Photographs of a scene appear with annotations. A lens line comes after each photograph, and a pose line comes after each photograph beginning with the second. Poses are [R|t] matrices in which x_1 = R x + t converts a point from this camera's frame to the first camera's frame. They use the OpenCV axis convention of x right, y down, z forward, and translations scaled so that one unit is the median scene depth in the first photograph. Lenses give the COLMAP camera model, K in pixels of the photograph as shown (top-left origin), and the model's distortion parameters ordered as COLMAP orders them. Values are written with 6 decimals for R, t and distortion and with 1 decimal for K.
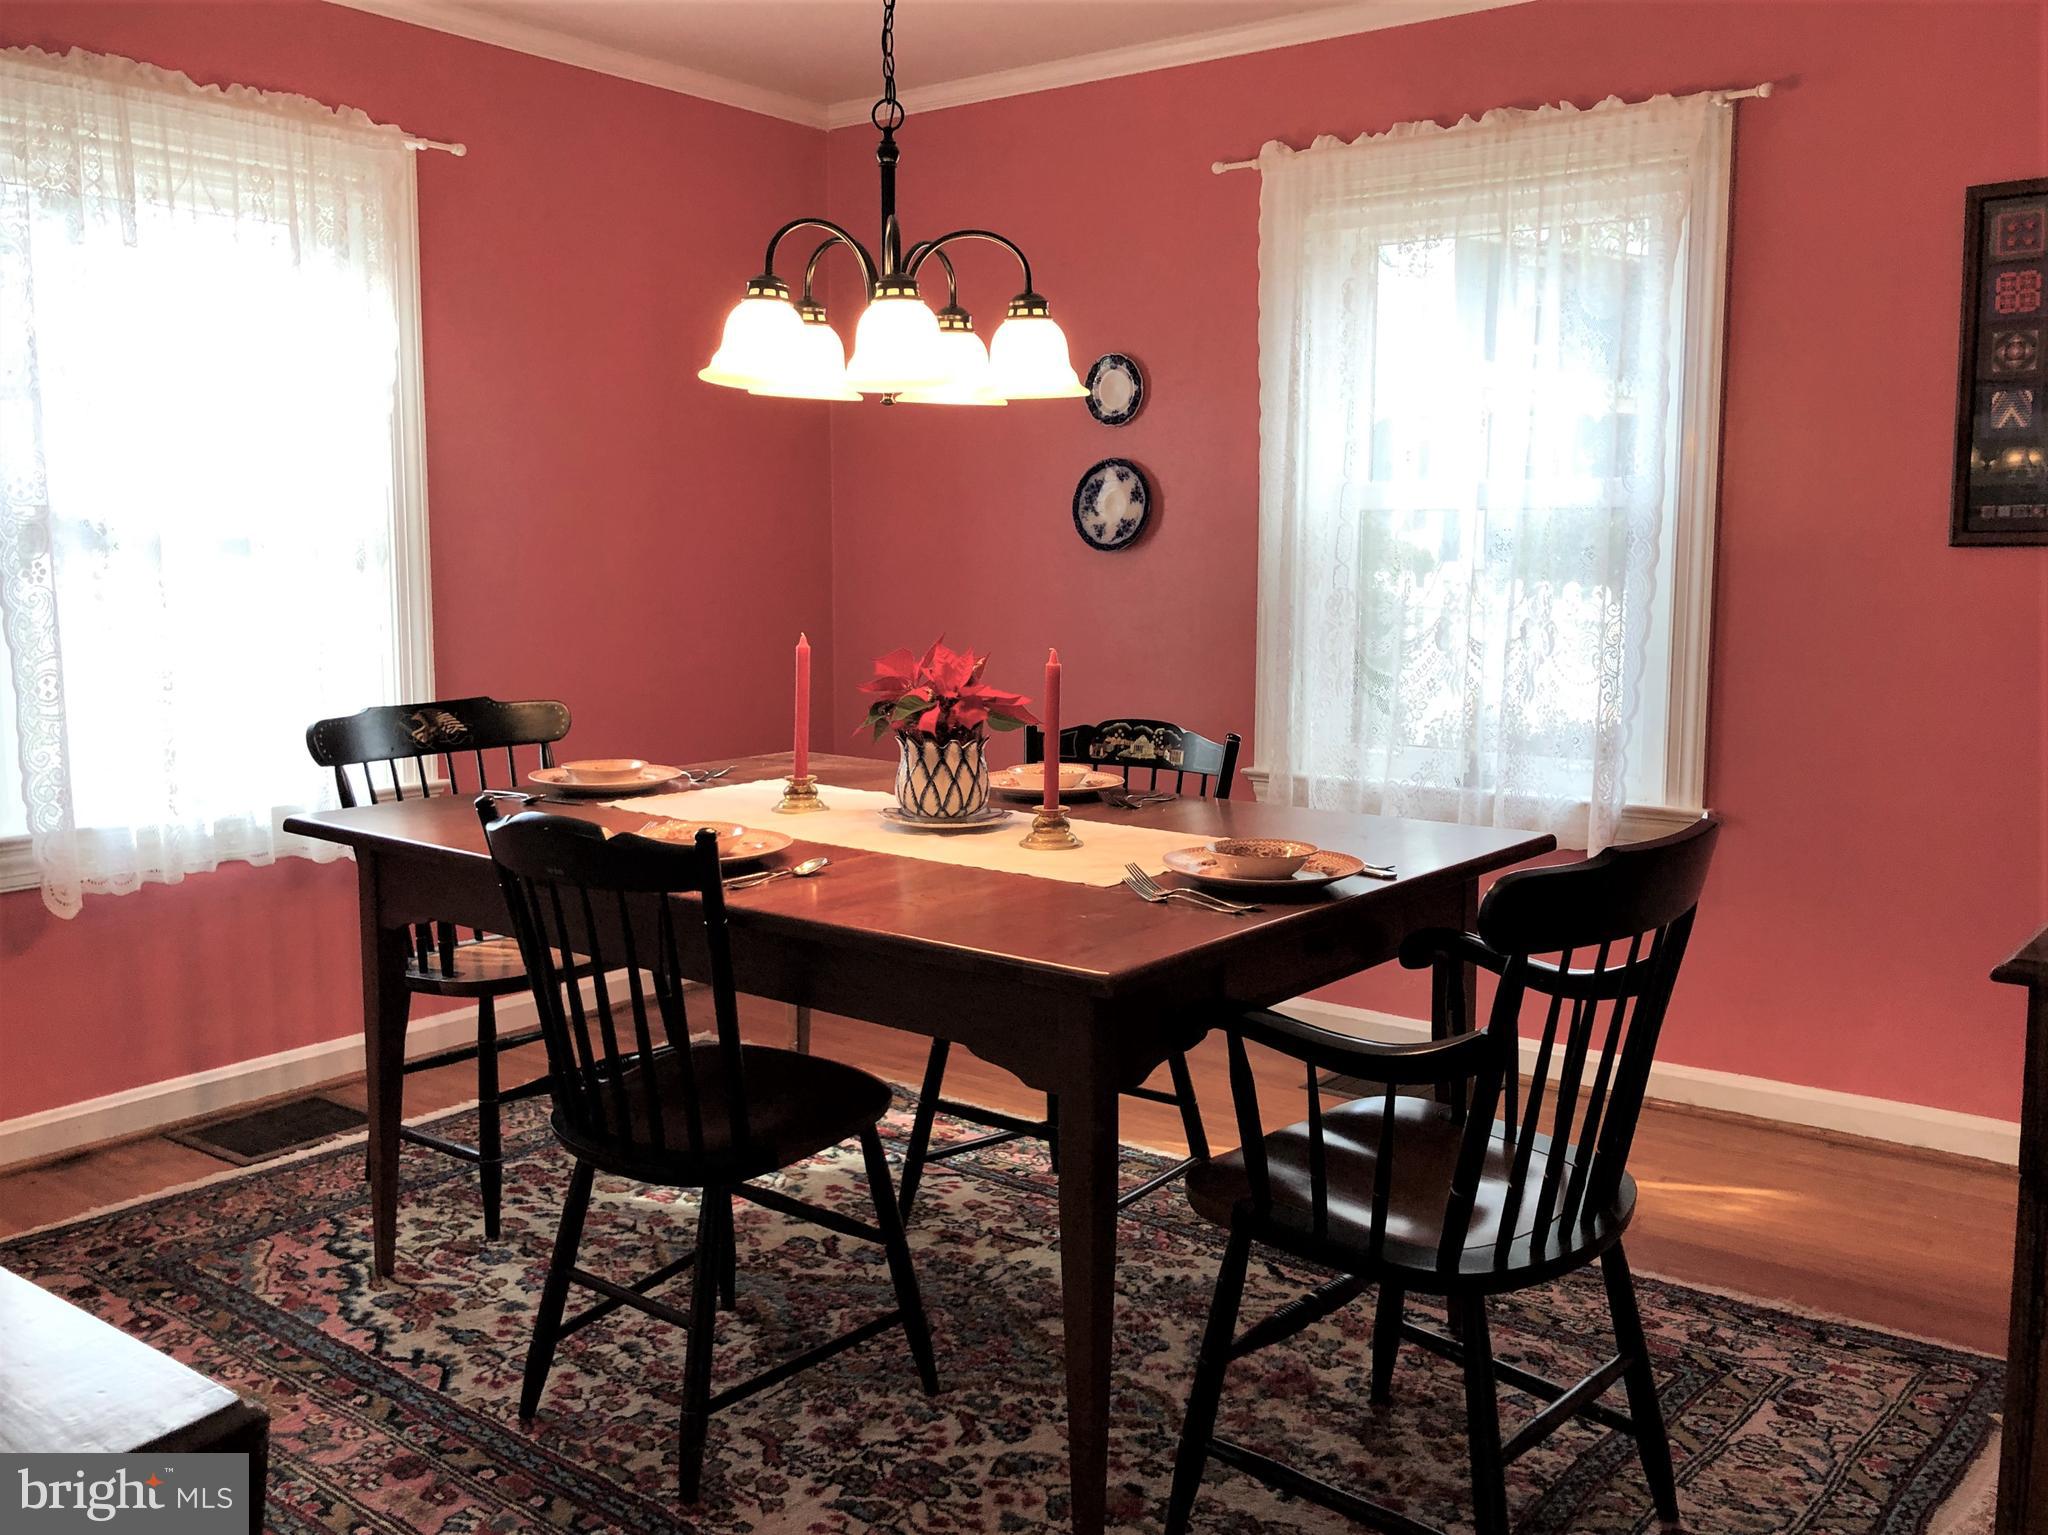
lens RADIAL K [[1857.2, 0, 1023.0], [0, 1857.2, 721.6], [0, 0, 1]] dist [0.144910, -0.308283]
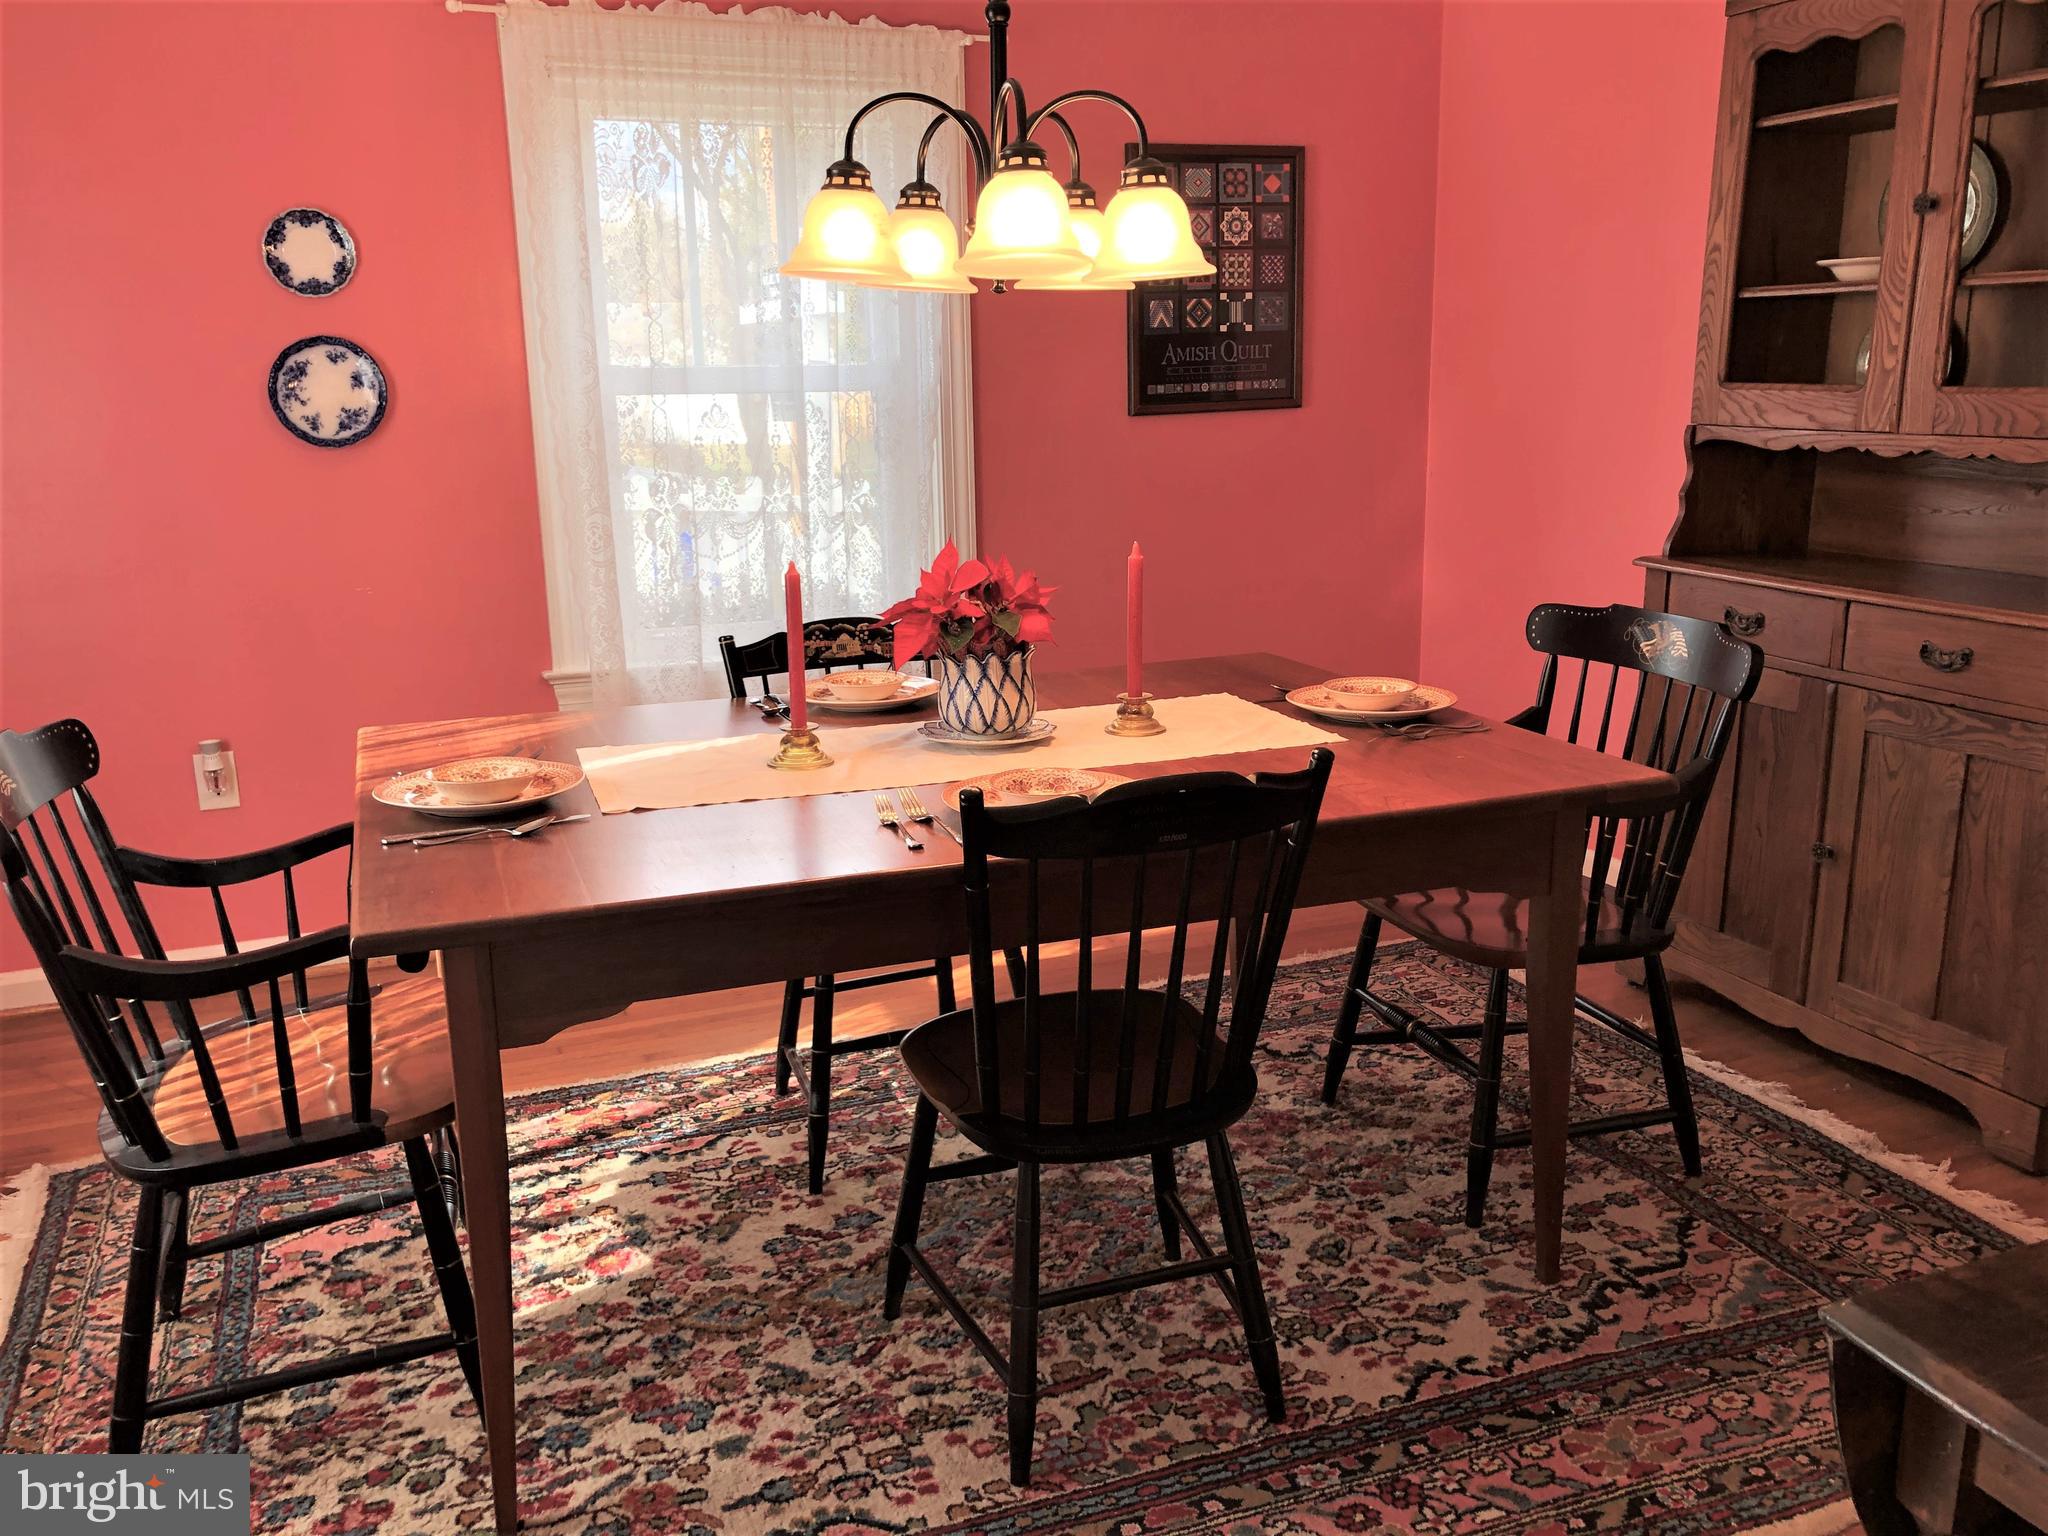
lens RADIAL K [[1696.4, 0, 1024.0], [0, 1696.4, 768.0], [0, 0, 1]] dist [0.010305, -0.019879]
pose [[0.486876, -0.207065, 0.848573, -0.641763], [0.106667, 0.978319, 0.177524, -0.069621], [-0.866933, 0.004083, 0.498407, 0.454711]]
